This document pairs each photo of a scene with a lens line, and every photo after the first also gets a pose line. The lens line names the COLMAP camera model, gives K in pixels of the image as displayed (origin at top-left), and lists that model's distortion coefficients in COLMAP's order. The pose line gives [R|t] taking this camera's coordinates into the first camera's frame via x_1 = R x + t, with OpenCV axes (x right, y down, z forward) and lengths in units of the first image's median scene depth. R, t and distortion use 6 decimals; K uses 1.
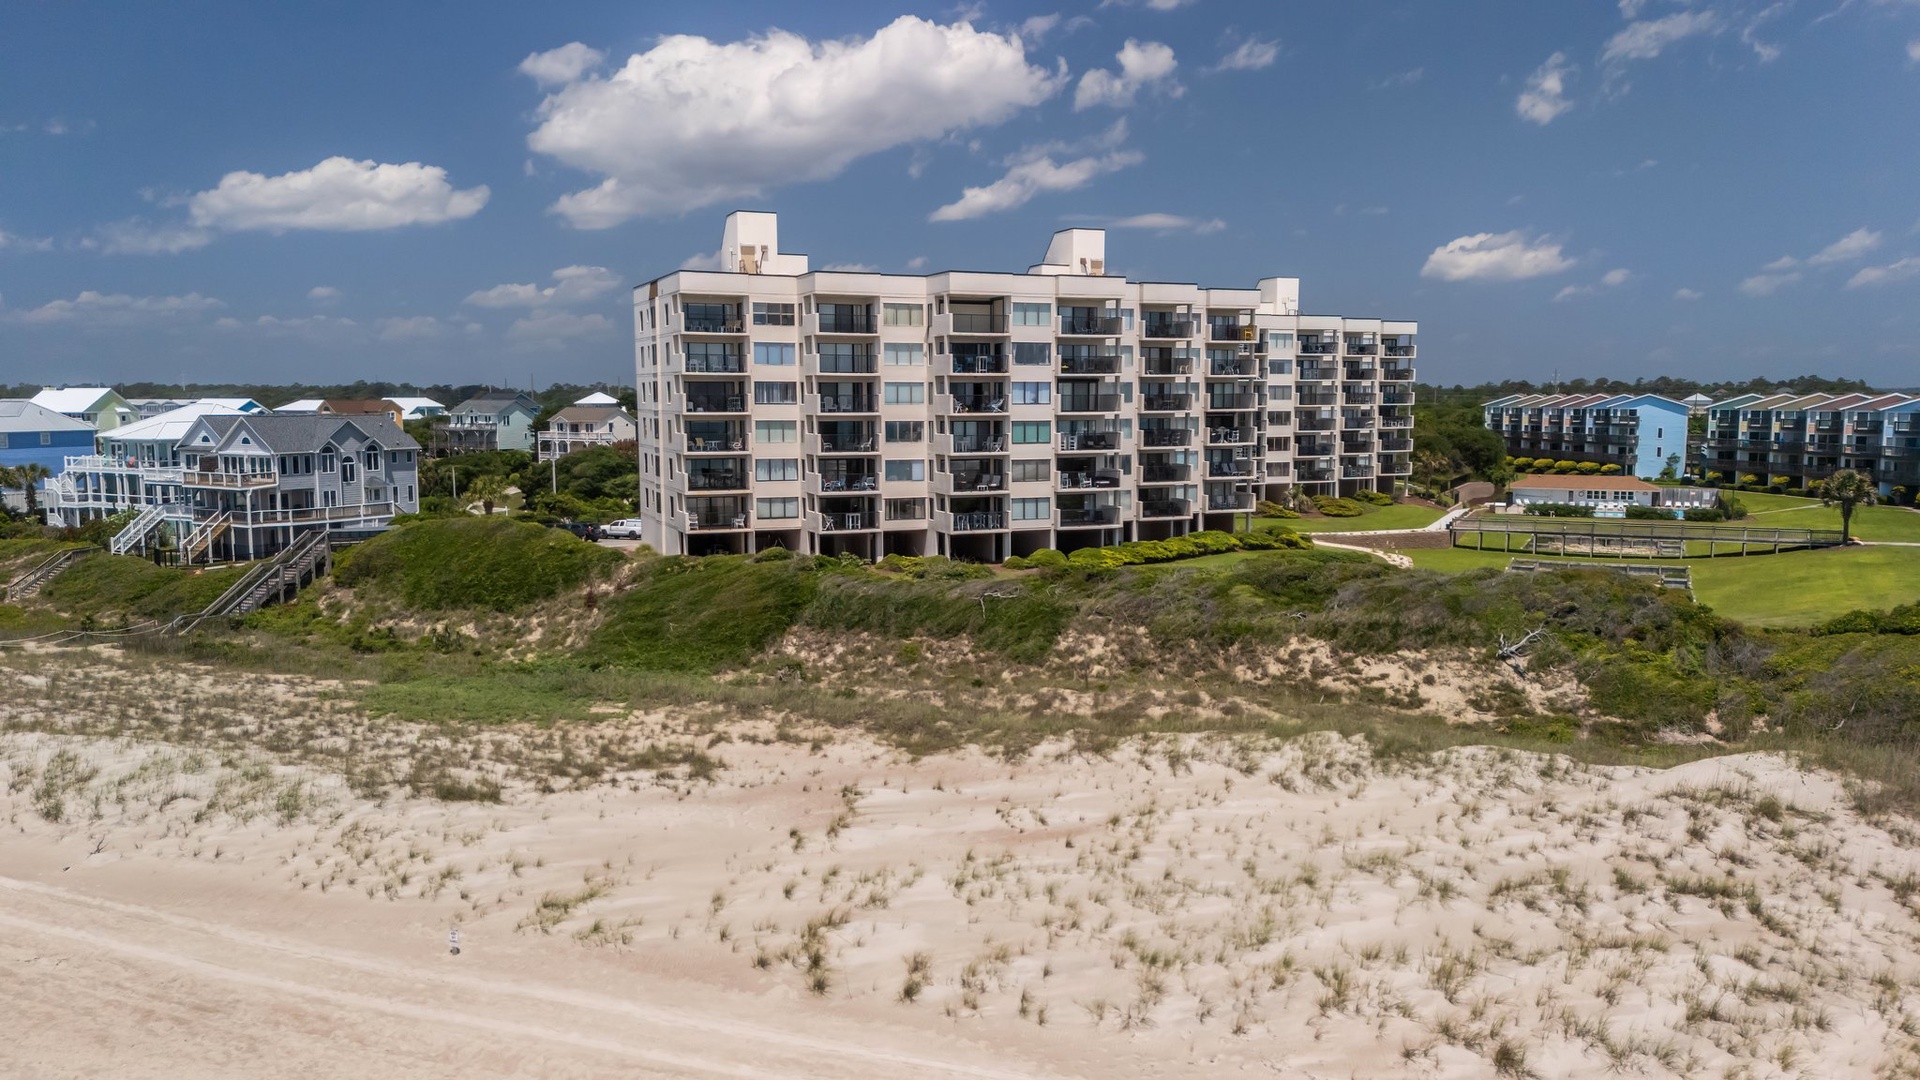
lens RADIAL K [[1439.1, 0, 975.2], [0, 1439.1, 545.8], [0, 0, 1]] dist [0.103947, -0.058988]
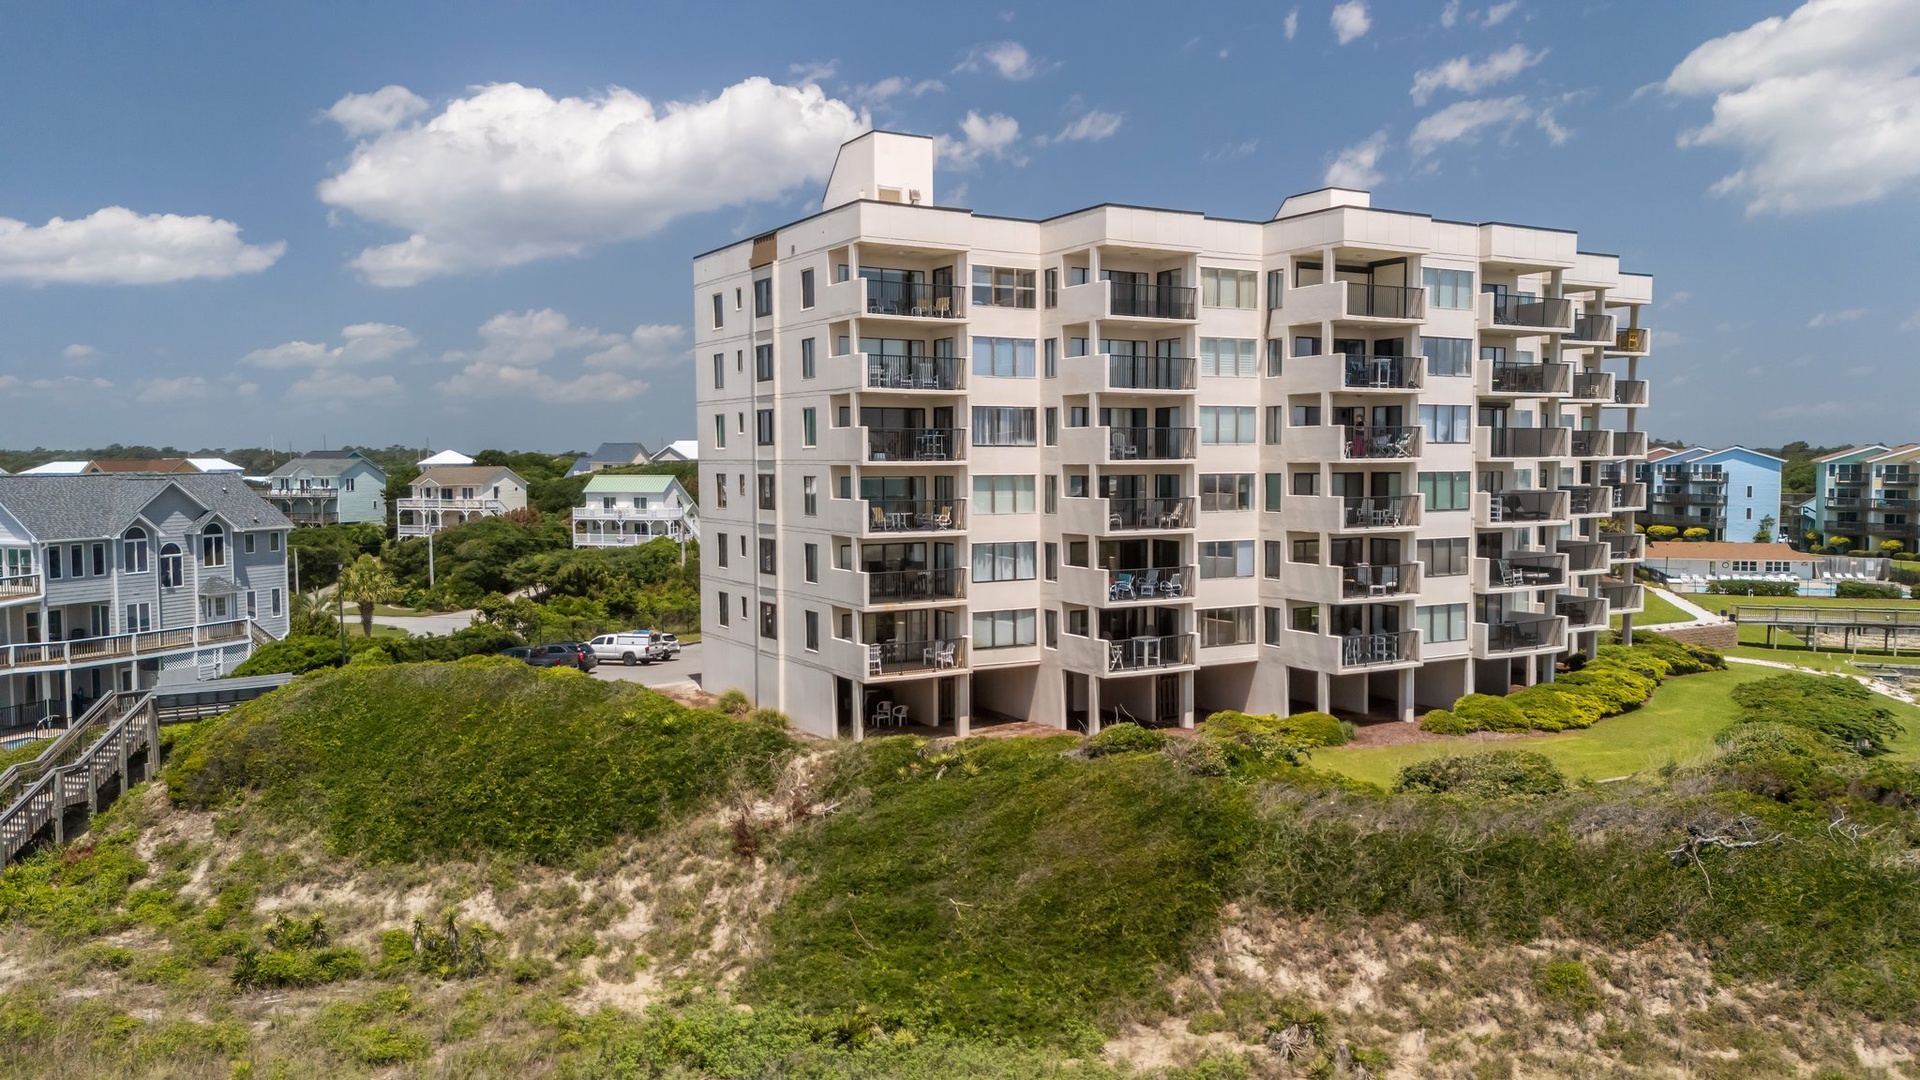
lens RADIAL K [[1439.1, 0, 975.2], [0, 1439.1, 545.8], [0, 0, 1]] dist [0.103947, -0.058988]
pose [[0.991177, -0.011609, 0.132034, -0.224551], [0.017364, 0.998945, -0.042517, -0.035495], [-0.131401, 0.044435, 0.990333, 0.445624]]
